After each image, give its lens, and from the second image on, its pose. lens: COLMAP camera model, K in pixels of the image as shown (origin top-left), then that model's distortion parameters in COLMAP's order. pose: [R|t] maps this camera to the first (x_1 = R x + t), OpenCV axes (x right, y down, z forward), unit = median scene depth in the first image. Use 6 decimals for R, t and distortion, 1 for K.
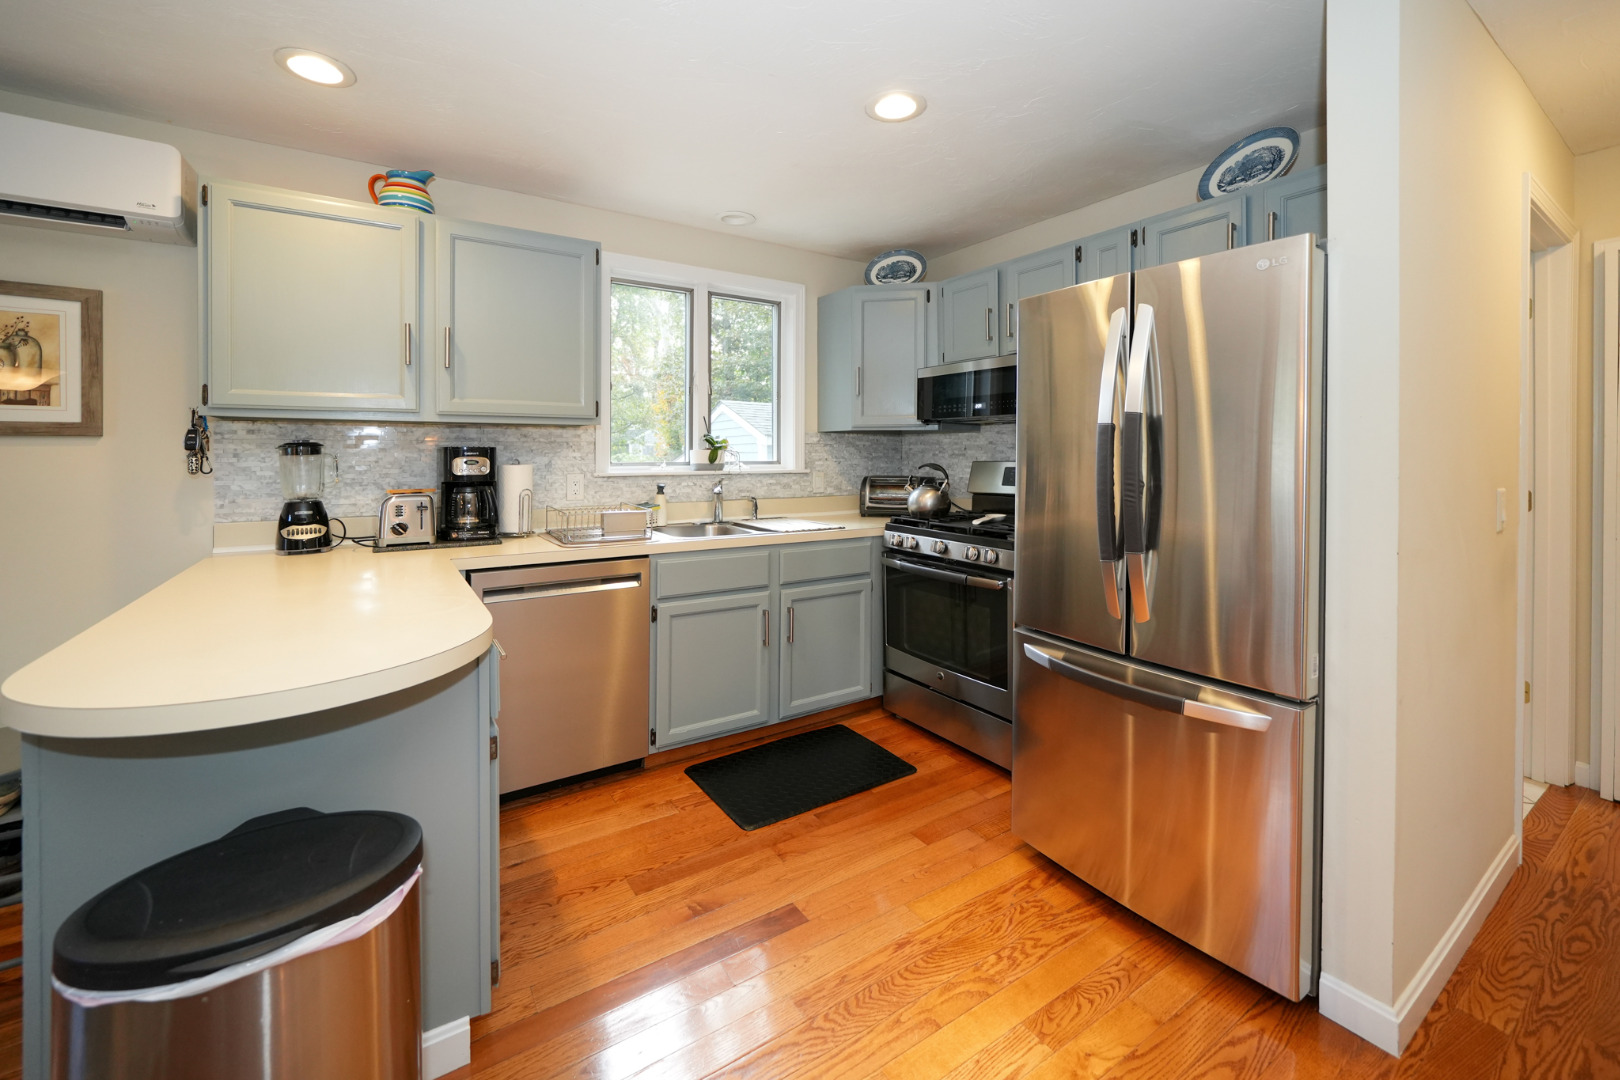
lens RADIAL K [[645.1, 0, 839.0], [0, 645.1, 452.2], [0, 0, 1]] dist [-0.005157, 0.001464]
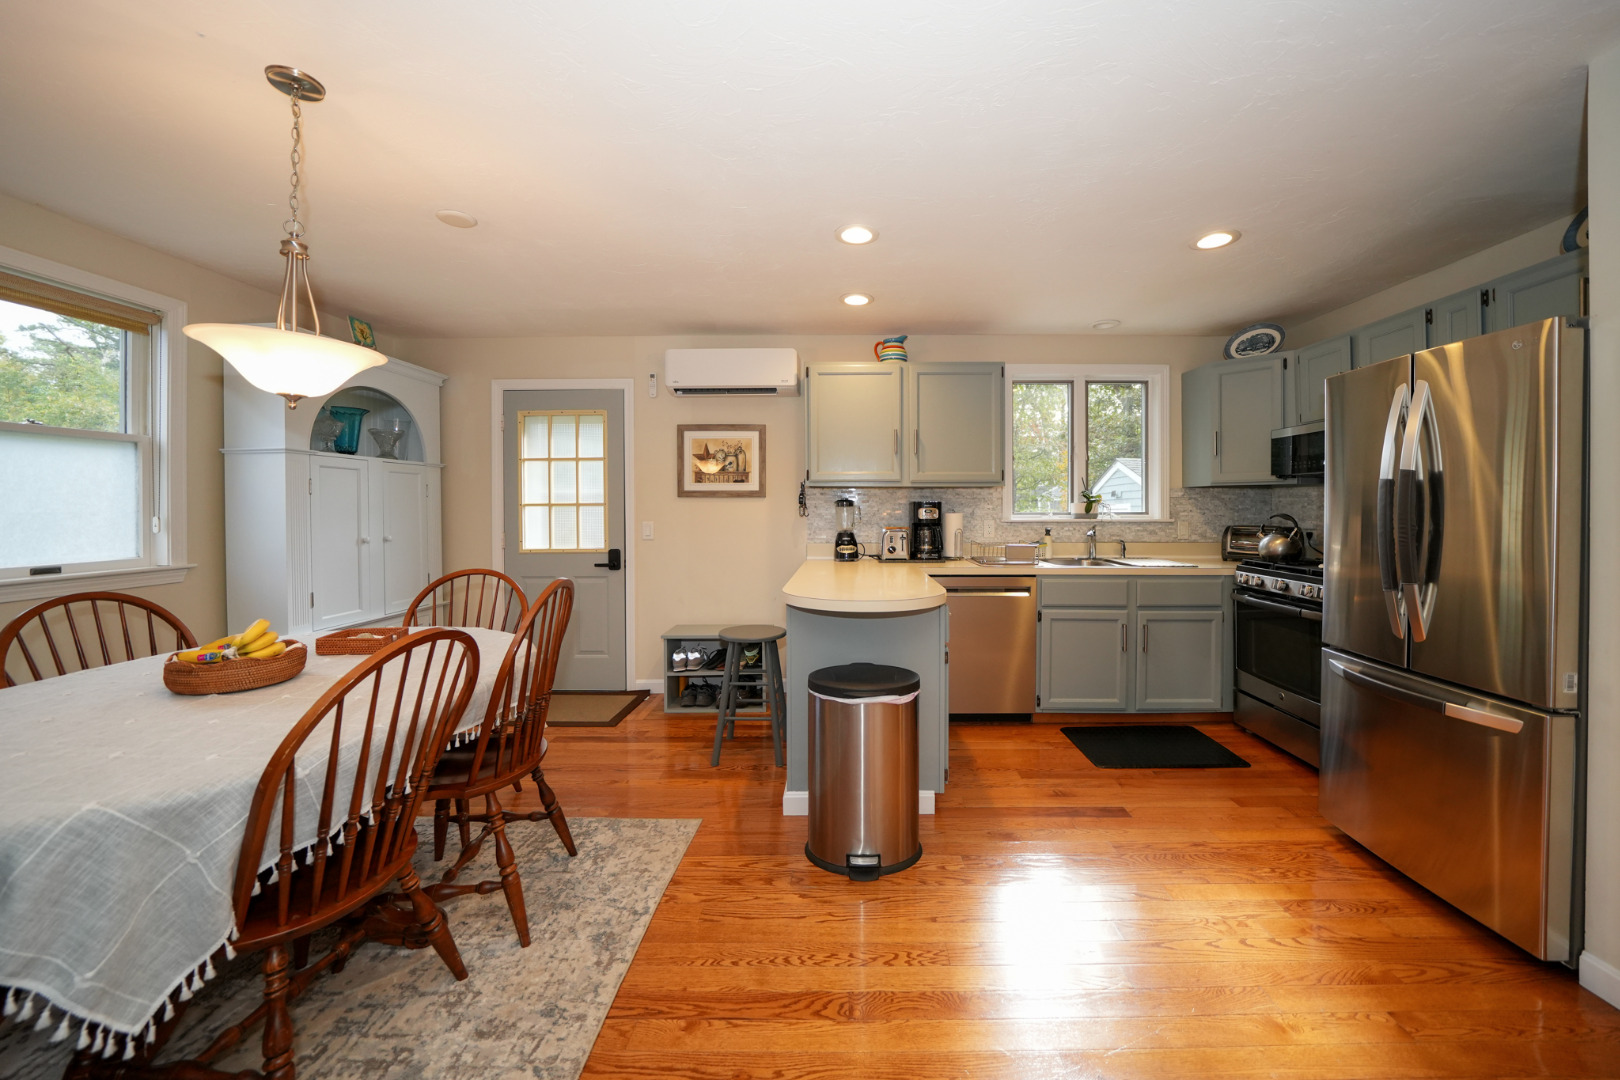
lens RADIAL K [[597.1, 0, 892.9], [0, 597.1, 508.1], [0, 0, 1]] dist [-0.014753, 0.000692]
pose [[0.849089, -0.000975, -0.528249, 0.153606], [0.002304, 0.999996, 0.001858, 0.005212], [0.528245, -0.002794, 0.849087, -0.335990]]
